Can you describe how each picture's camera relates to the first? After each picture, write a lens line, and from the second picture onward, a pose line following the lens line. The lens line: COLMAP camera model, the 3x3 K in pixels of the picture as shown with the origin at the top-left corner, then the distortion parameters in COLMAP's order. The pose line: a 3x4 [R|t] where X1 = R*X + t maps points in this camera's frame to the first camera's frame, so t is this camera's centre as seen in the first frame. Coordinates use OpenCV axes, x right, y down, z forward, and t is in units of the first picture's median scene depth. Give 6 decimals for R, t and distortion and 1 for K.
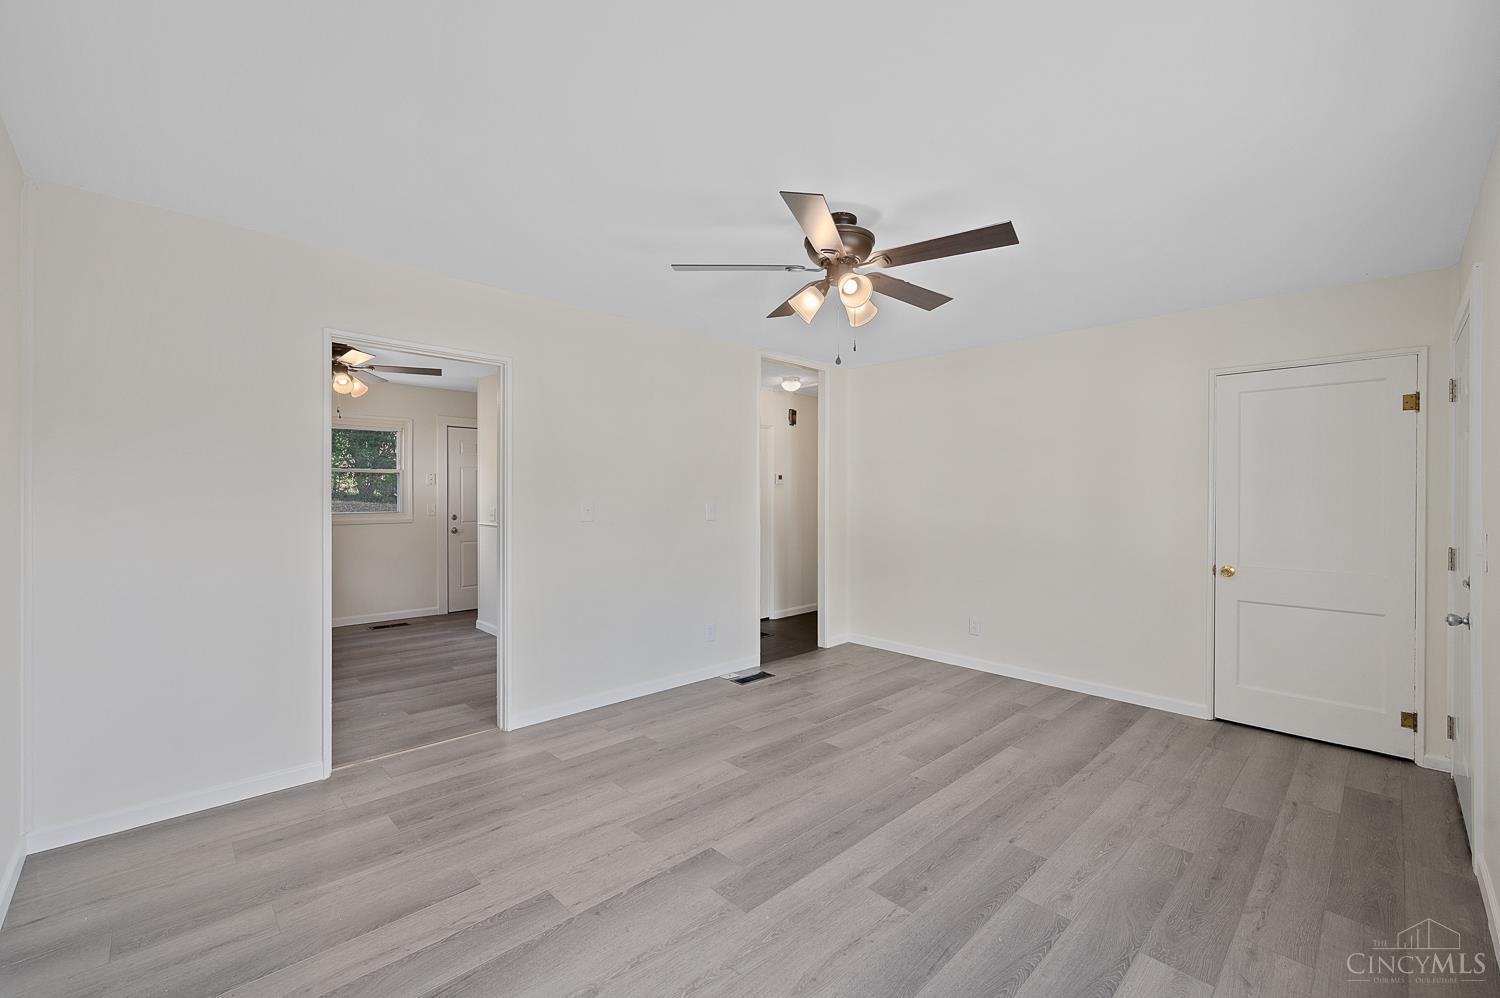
lens RADIAL K [[624.7, 0, 749.2], [0, 624.7, 499.4], [0, 0, 1]] dist [0.002360, 0.000216]
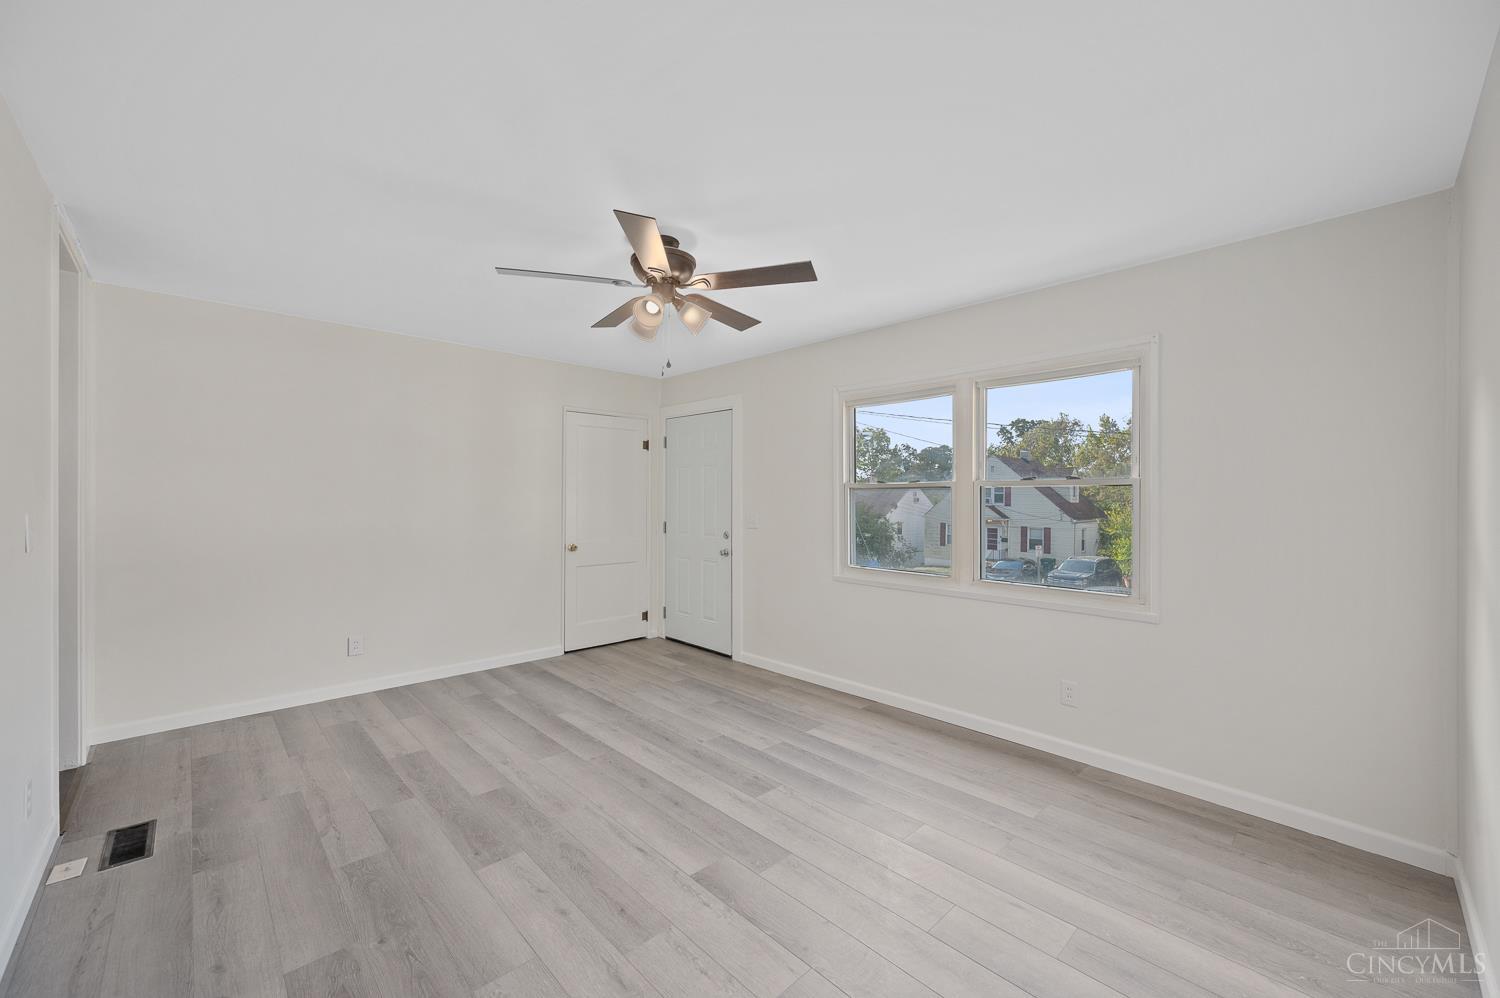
lens RADIAL K [[589.0, 0, 758.2], [0, 589.0, 496.0], [0, 0, 1]] dist [-0.000594, 0.000022]
pose [[-0.002658, -0.004946, 0.999984, -0.732947], [0.003376, 0.999982, 0.004955, -0.011551], [-0.999991, 0.003389, -0.002641, 0.701144]]
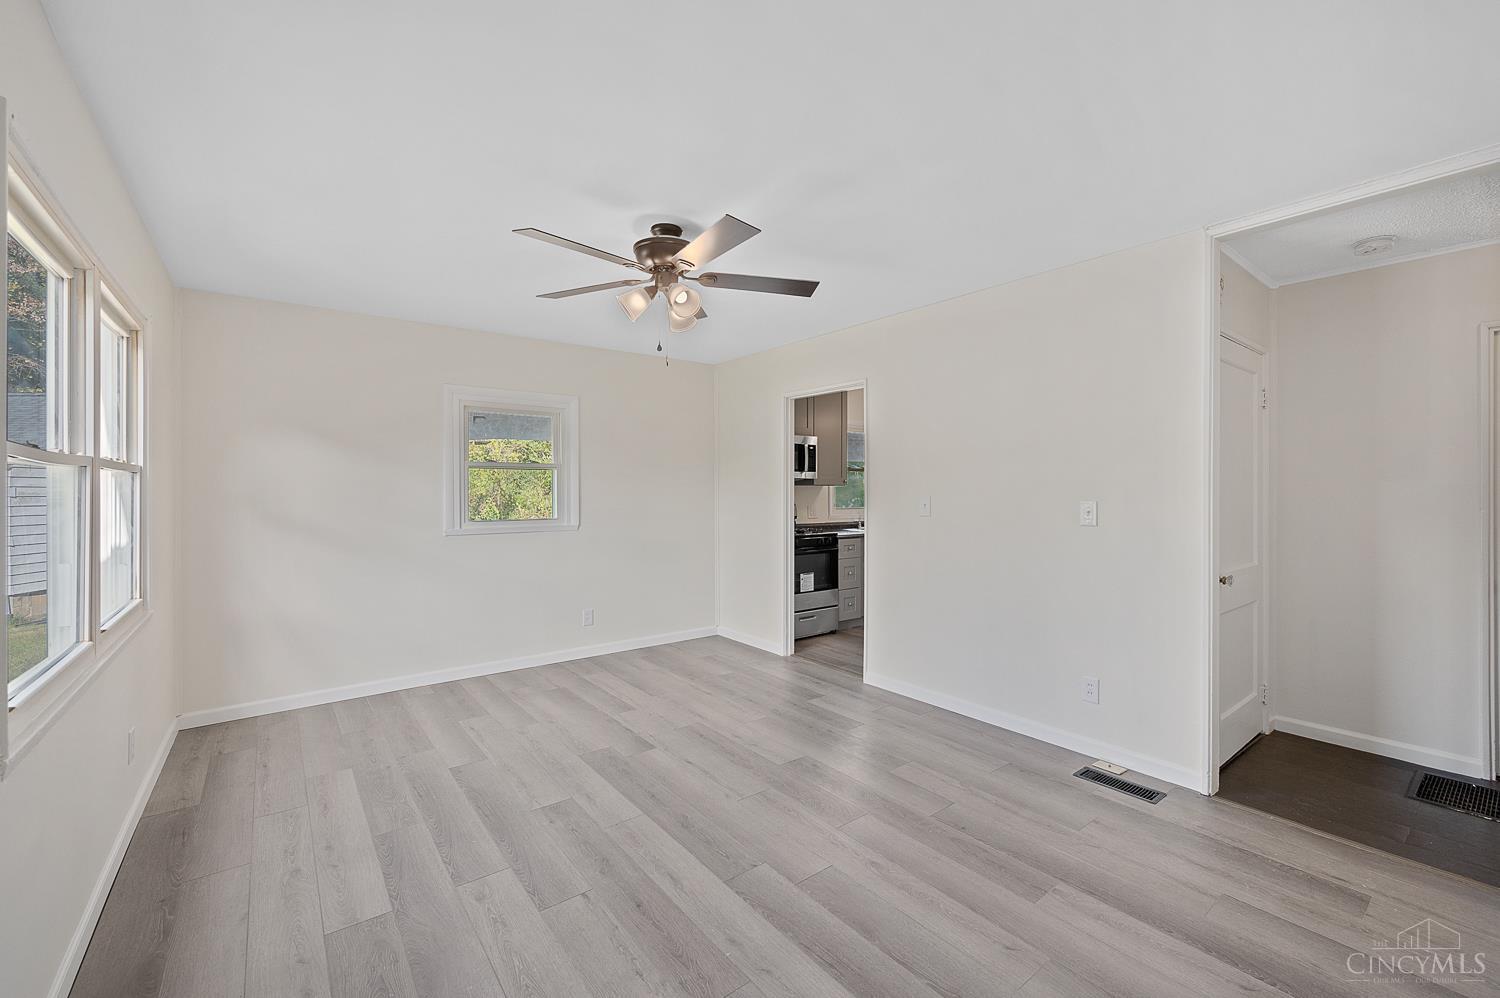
lens RADIAL K [[624.7, 0, 746.7], [0, 624.7, 492.7], [0, 0, 1]] dist [0.002360, 0.000216]
pose [[-0.117332, -0.001873, -0.993091, 0.990889], [-0.006425, 0.999979, -0.001127, 0.001235], [0.993072, 0.006249, -0.117341, 1.054810]]
